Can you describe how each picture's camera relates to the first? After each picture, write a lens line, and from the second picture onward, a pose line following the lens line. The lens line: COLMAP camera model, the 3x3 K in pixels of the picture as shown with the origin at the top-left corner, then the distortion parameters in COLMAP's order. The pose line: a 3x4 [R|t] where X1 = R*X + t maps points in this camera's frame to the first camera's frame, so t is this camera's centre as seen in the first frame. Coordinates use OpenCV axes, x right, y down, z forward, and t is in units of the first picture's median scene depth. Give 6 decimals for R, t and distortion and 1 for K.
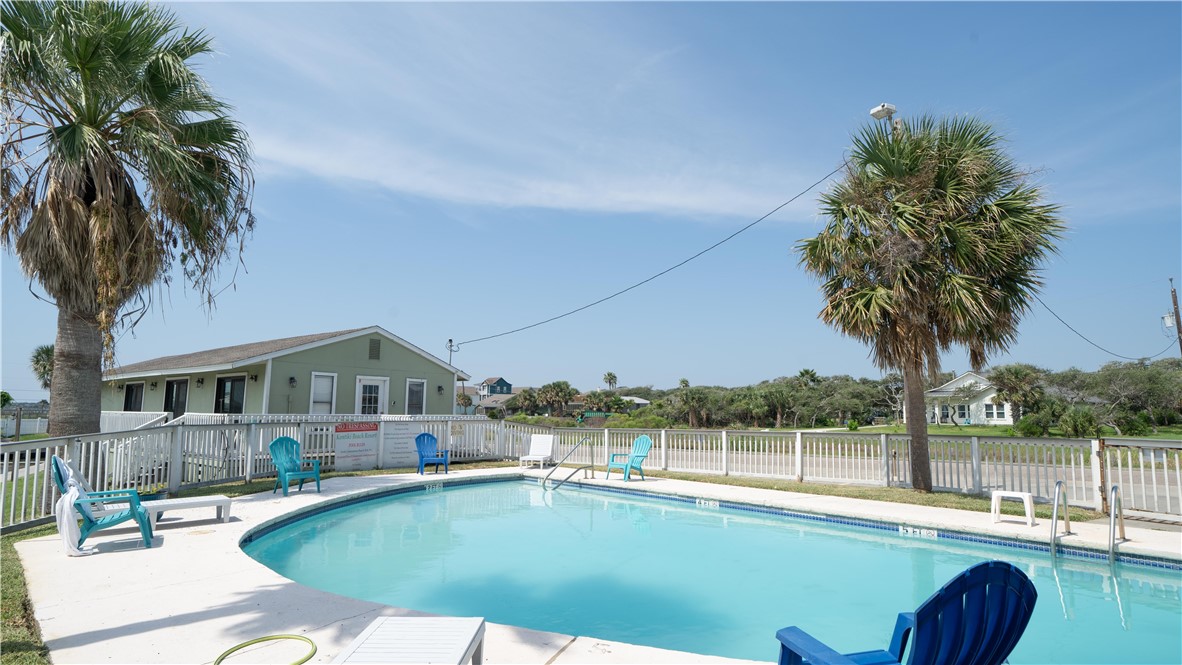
lens RADIAL K [[660.8, 0, 591.0], [0, 660.8, 332.5], [0, 0, 1]] dist [-0.001229, -0.000347]
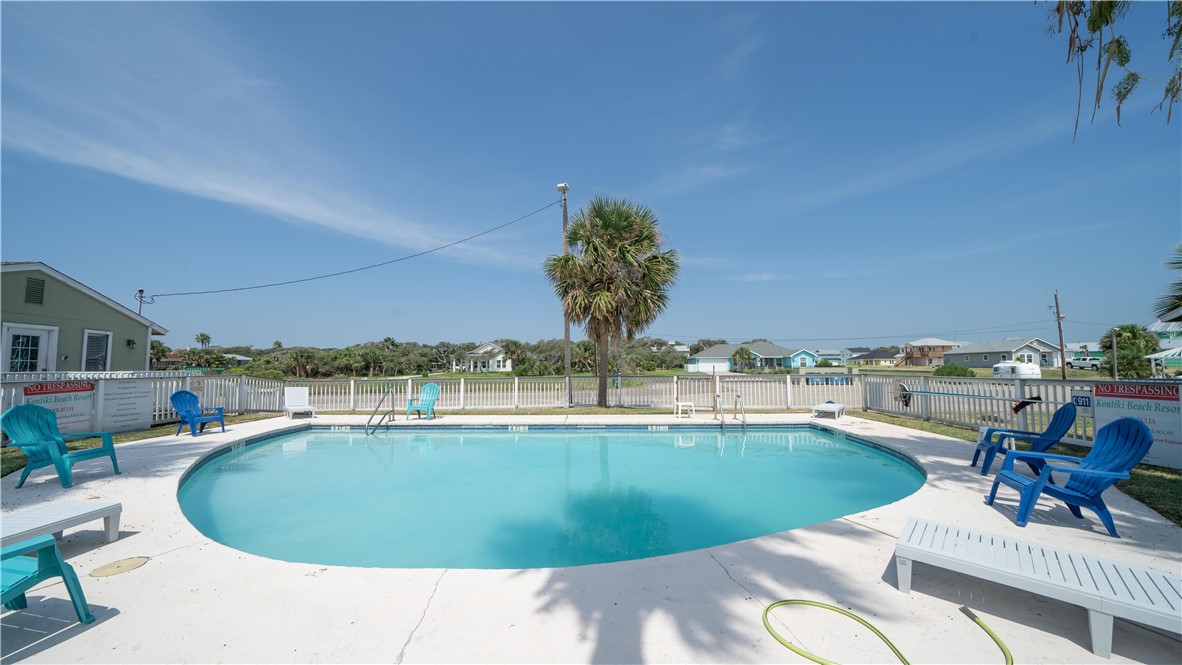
lens RADIAL K [[411.2, 0, 591.0], [0, 411.2, 332.5], [0, 0, 1]] dist [-0.026242, 0.000134]
pose [[0.675835, 0.047537, 0.735518, -0.078158], [-0.076332, 0.997066, 0.005698, 0.007488], [-0.733089, -0.059995, 0.677481, 0.062309]]
